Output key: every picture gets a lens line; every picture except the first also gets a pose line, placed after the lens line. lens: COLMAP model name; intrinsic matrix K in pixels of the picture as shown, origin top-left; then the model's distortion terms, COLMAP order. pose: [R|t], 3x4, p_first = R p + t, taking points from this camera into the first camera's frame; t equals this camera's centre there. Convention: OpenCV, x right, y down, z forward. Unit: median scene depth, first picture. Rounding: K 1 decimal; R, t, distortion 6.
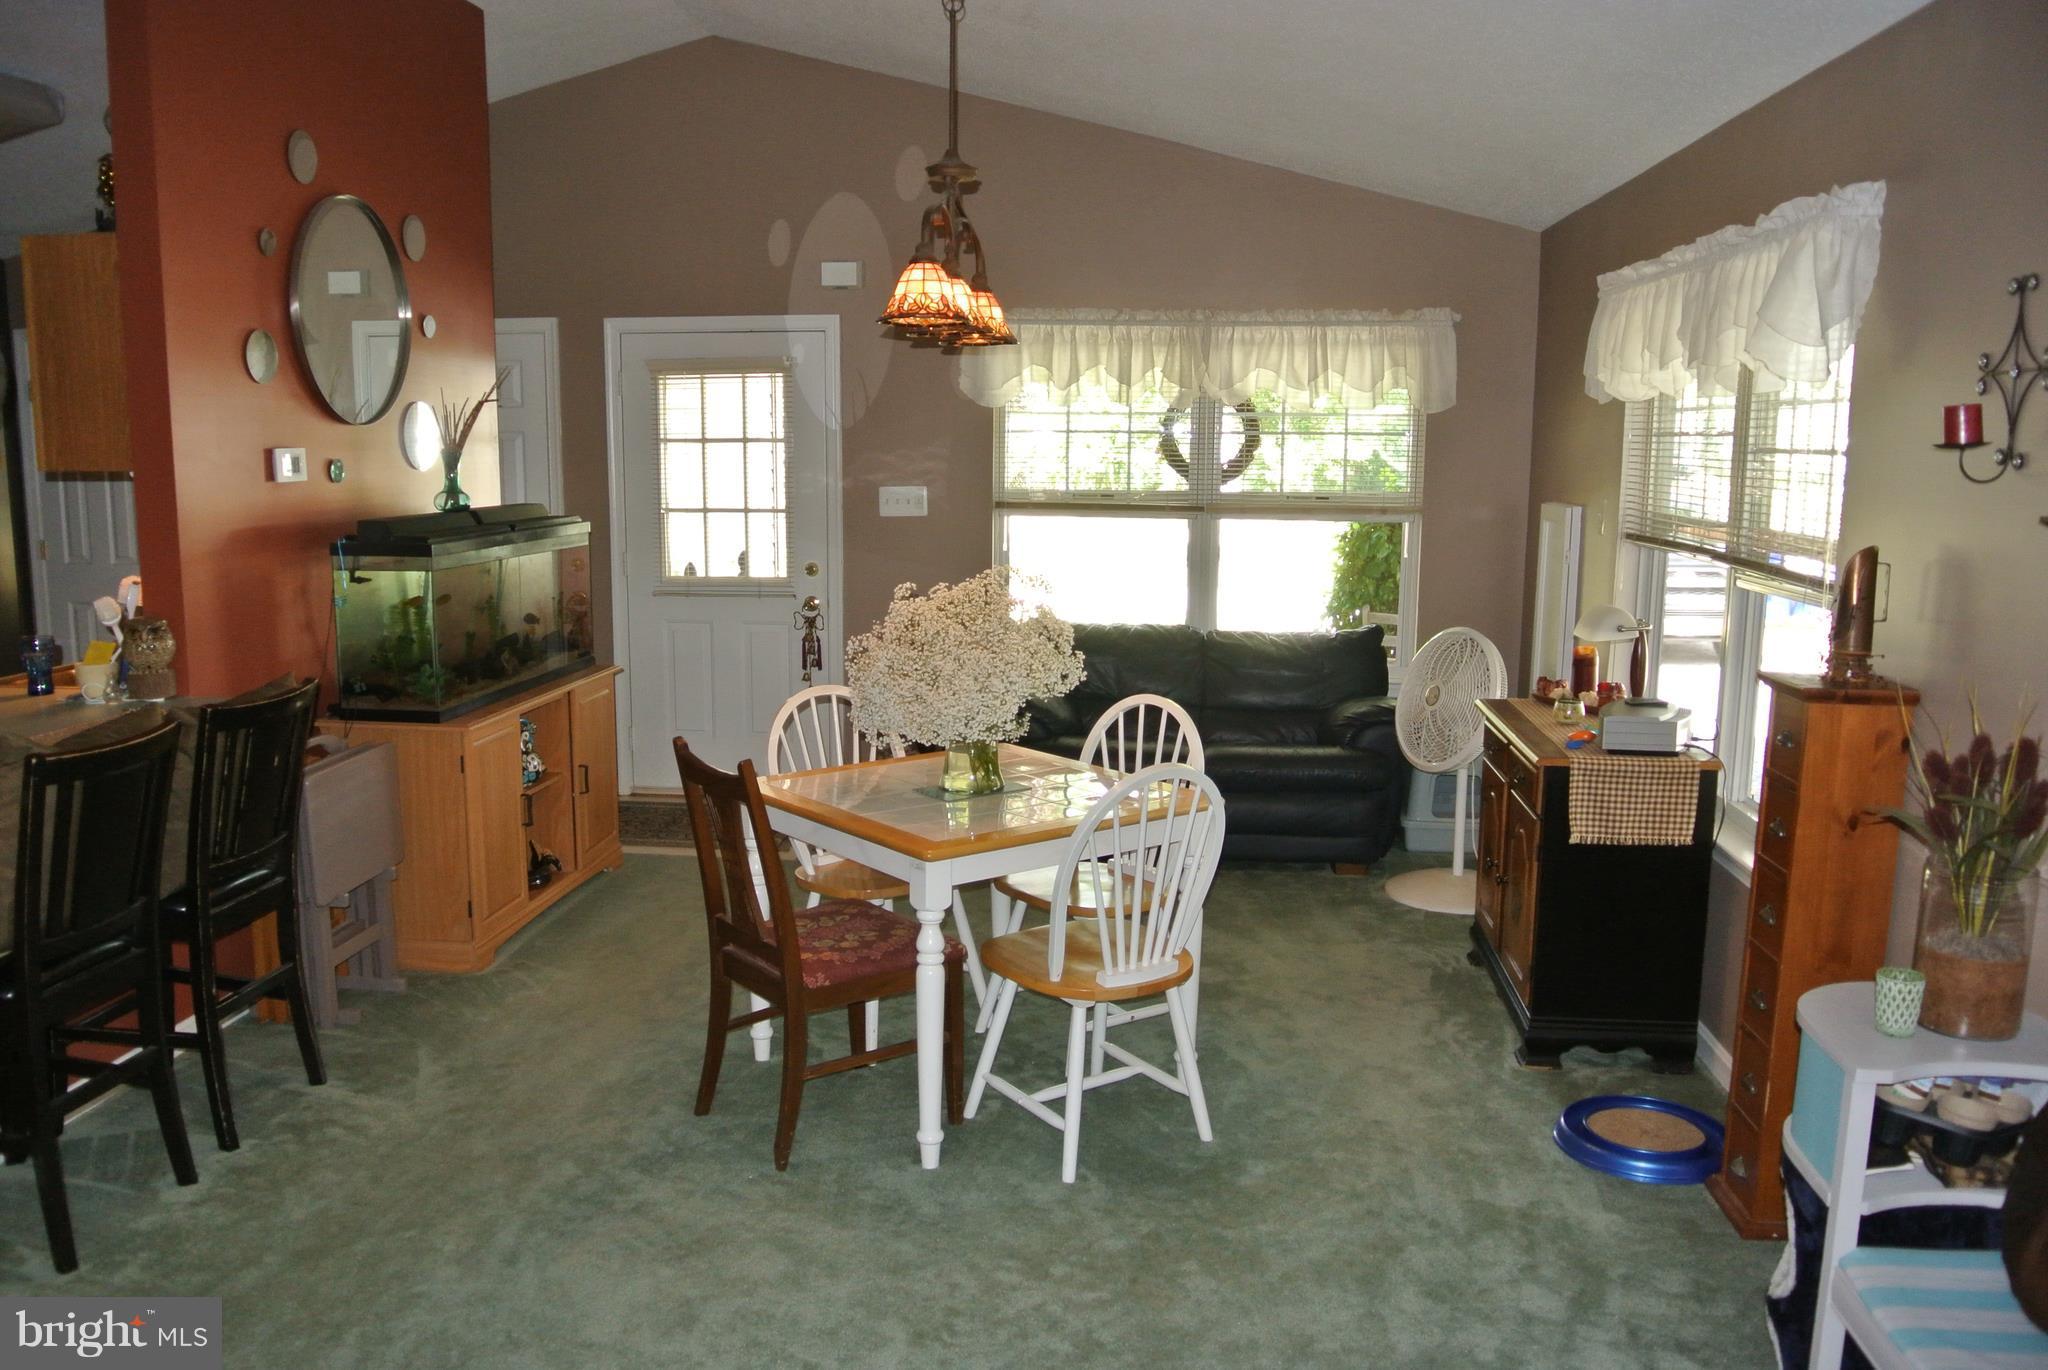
lens RADIAL K [[1591.5, 0, 1018.9], [0, 1591.5, 677.7], [0, 0, 1]] dist [-0.082680, 0.033907]
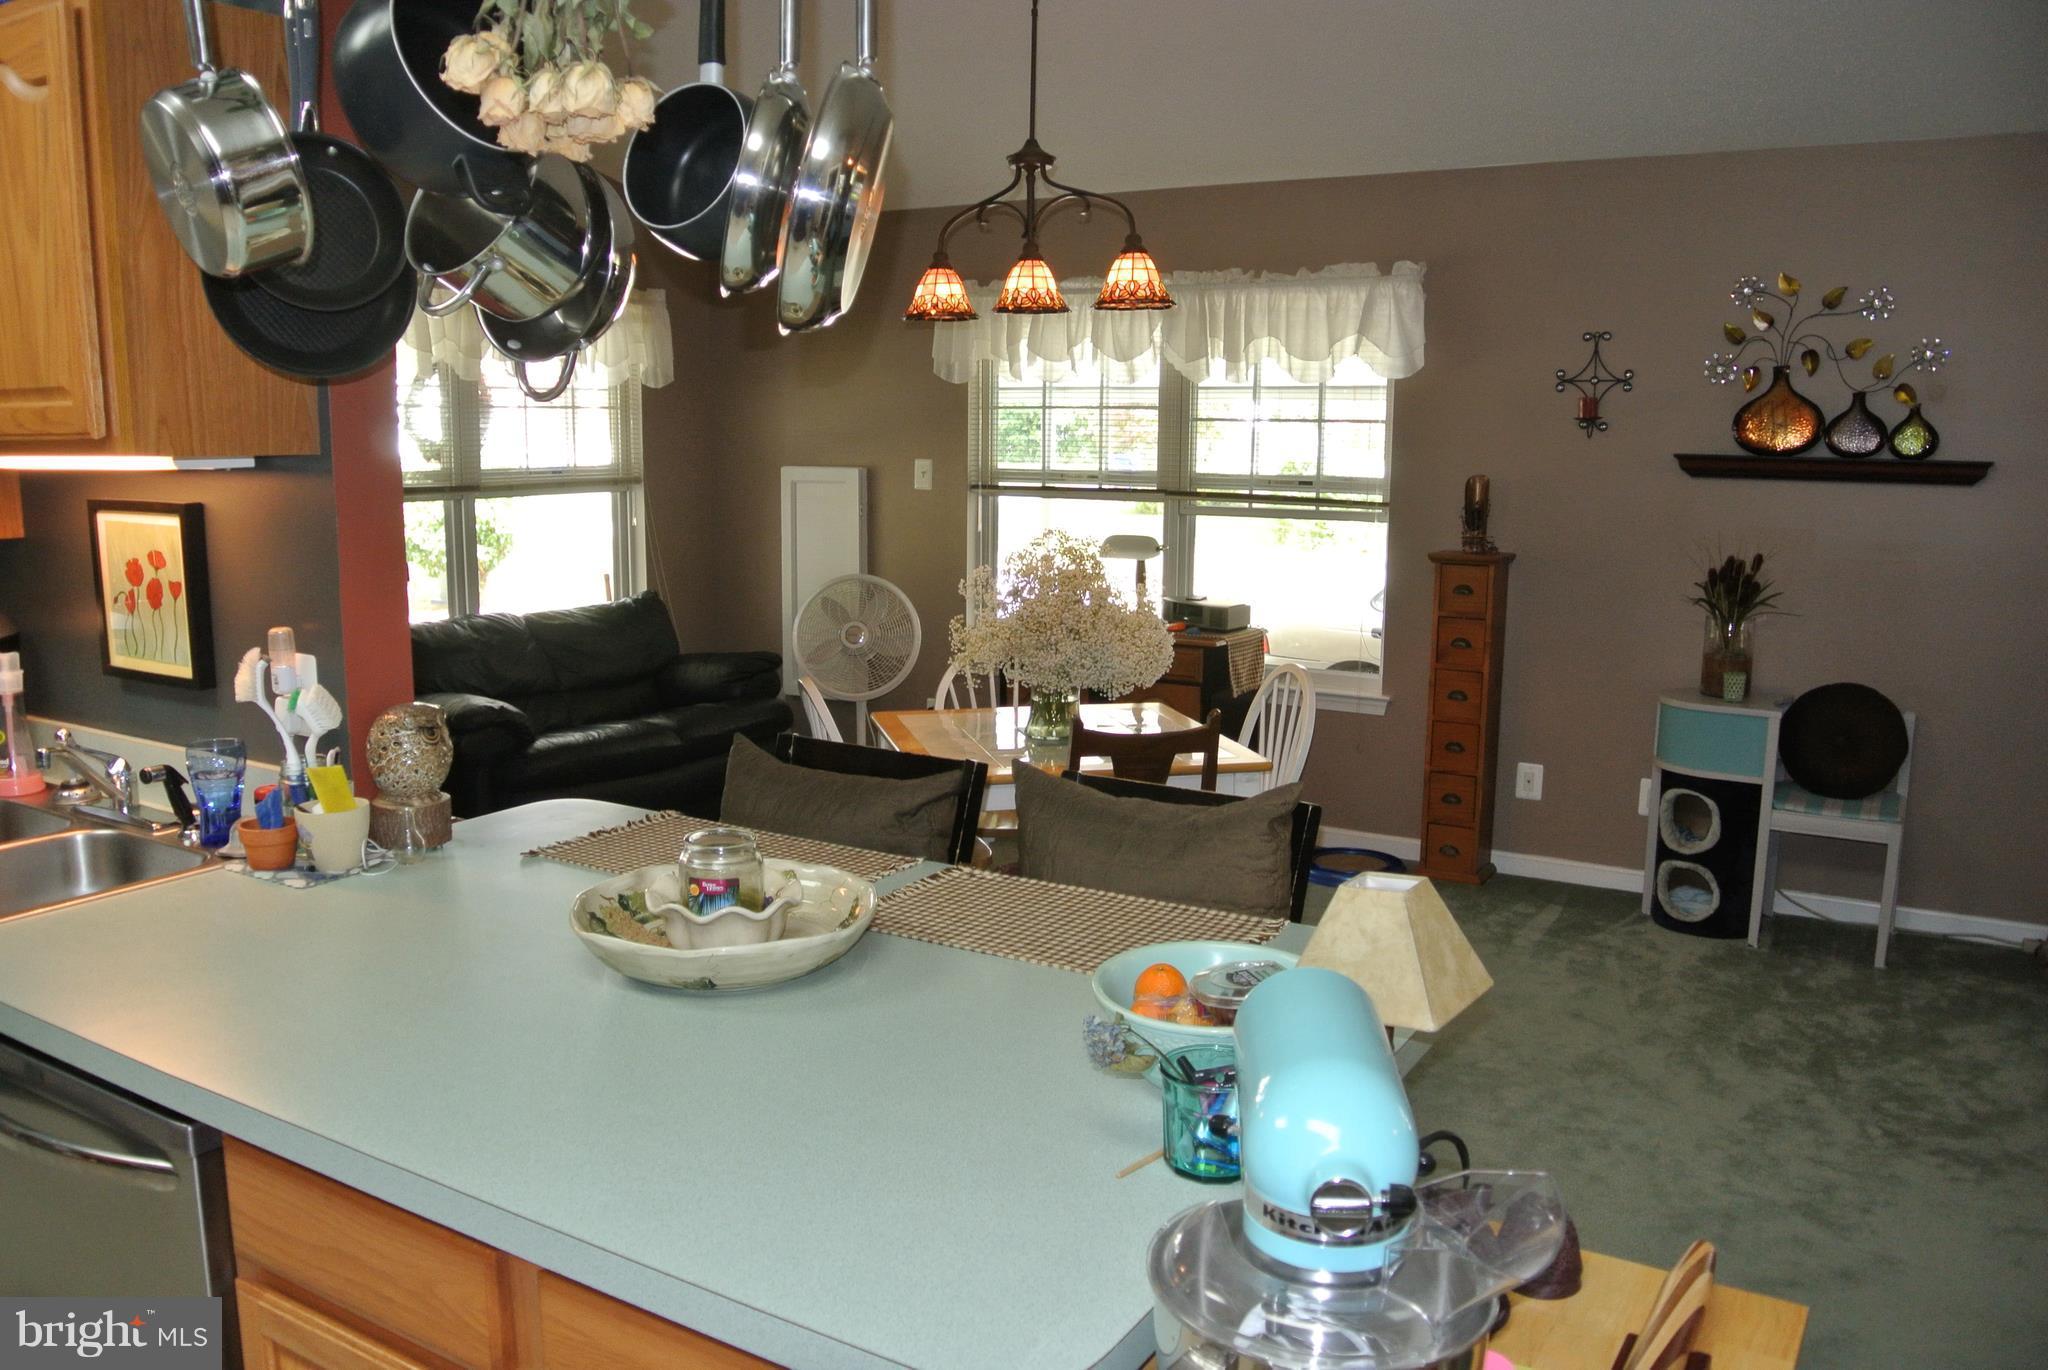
lens RADIAL K [[1591.5, 0, 995.6], [0, 1591.5, 689.8], [0, 0, 1]] dist [-0.082680, 0.033907]
pose [[0.434131, -0.150872, 0.888126, -0.613091], [0.130857, 0.985981, 0.103530, -0.047352], [-0.891295, 0.071272, 0.447787, 0.332047]]
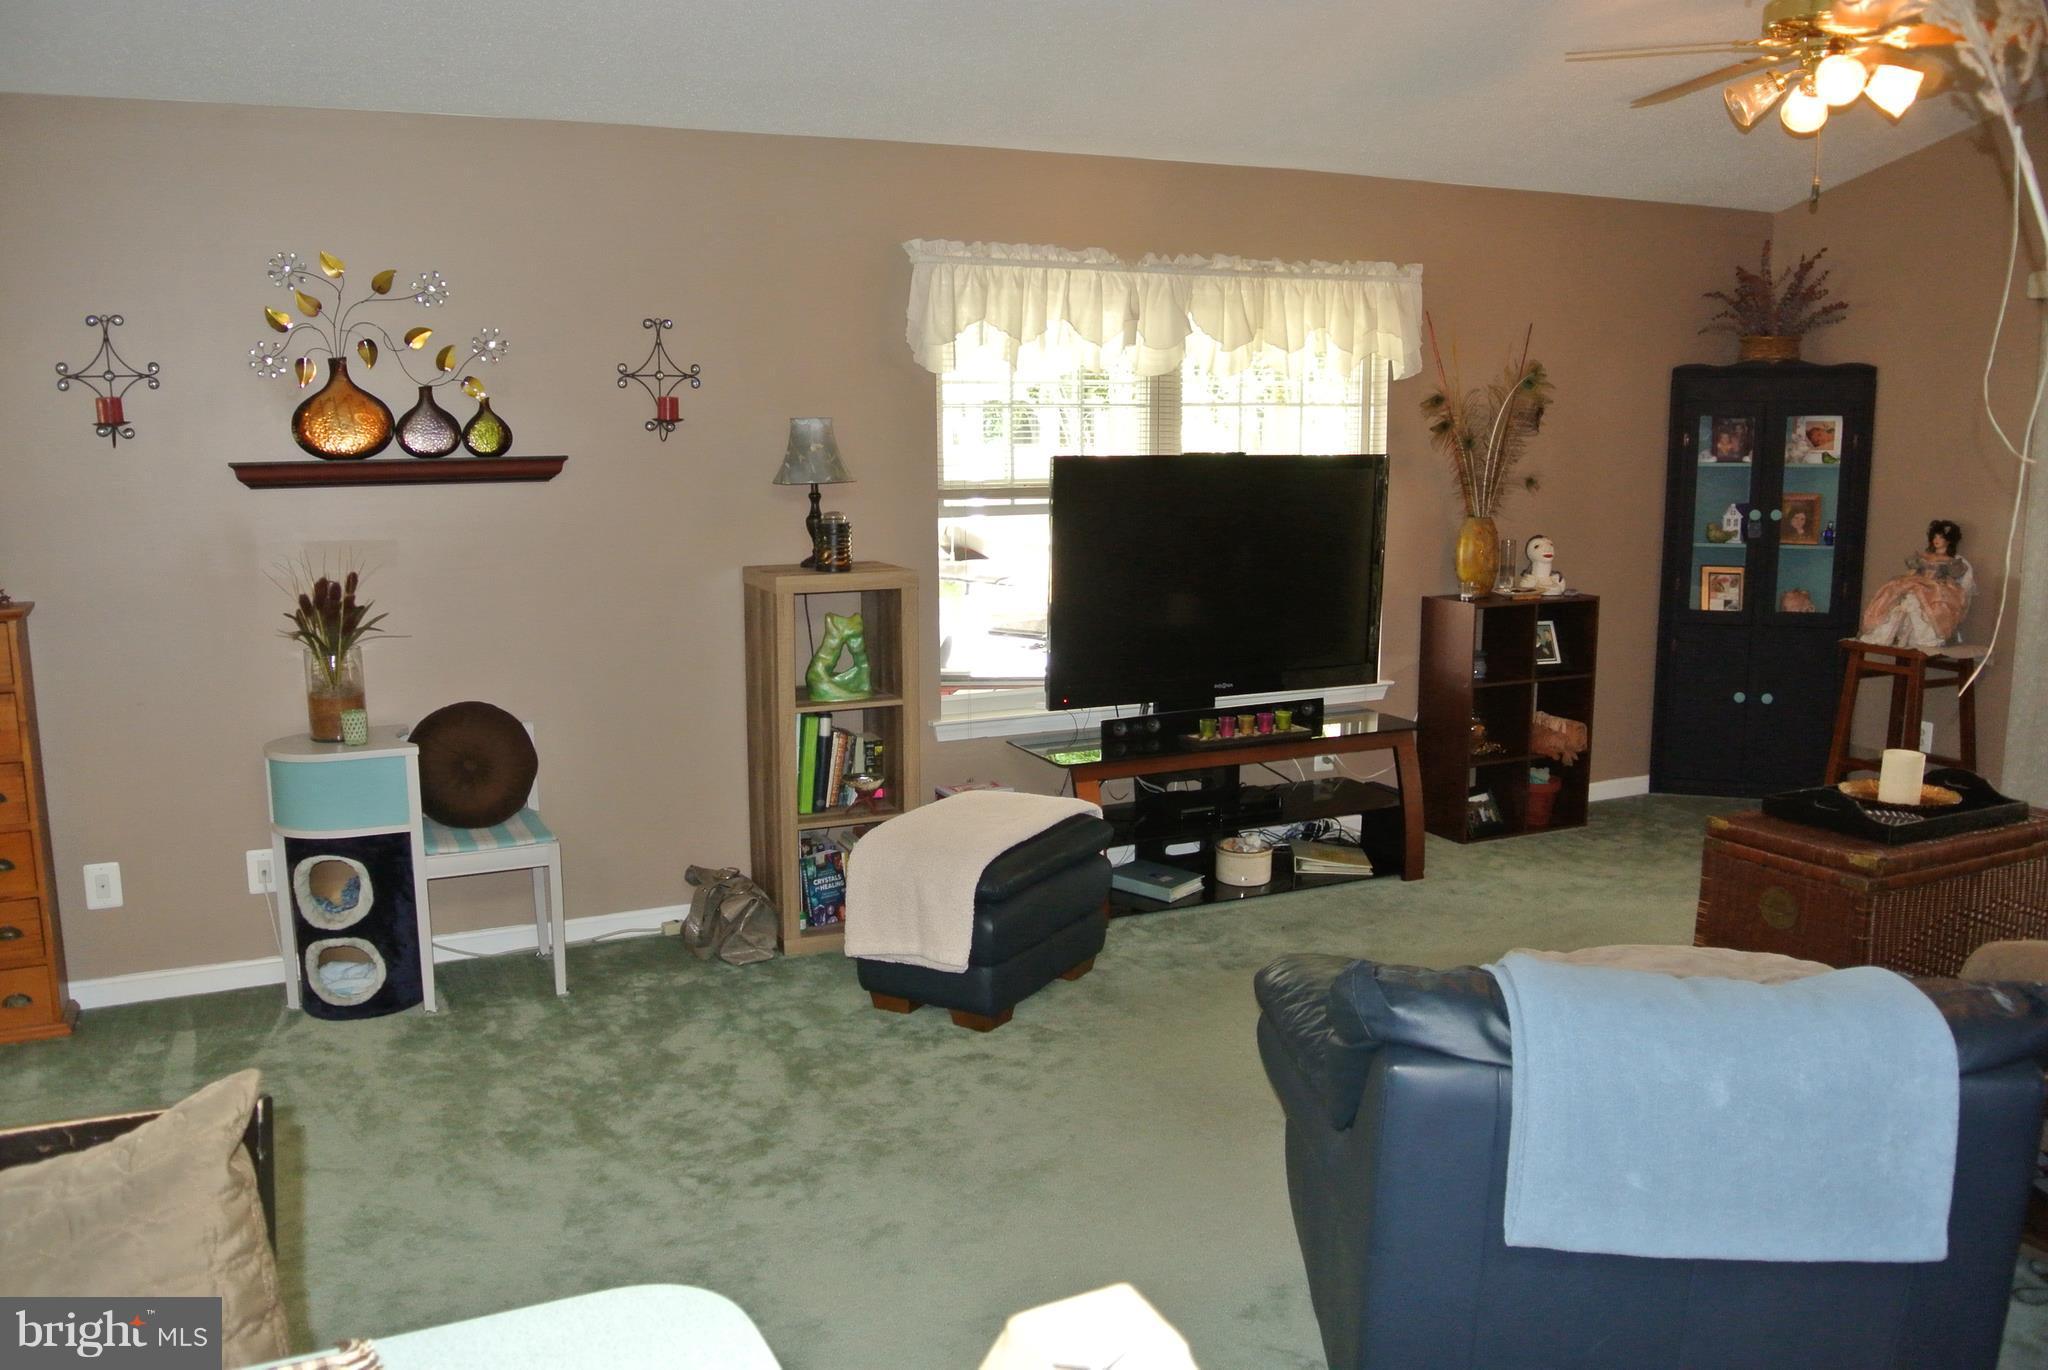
lens RADIAL K [[1591.5, 0, 1002.2], [0, 1591.5, 697.3], [0, 0, 1]] dist [-0.082680, 0.033907]
pose [[-0.514304, -0.146502, 0.845002, -0.482684], [0.132340, 0.959942, 0.246977, -0.062283], [-0.847335, 0.238849, -0.474314, 0.429757]]
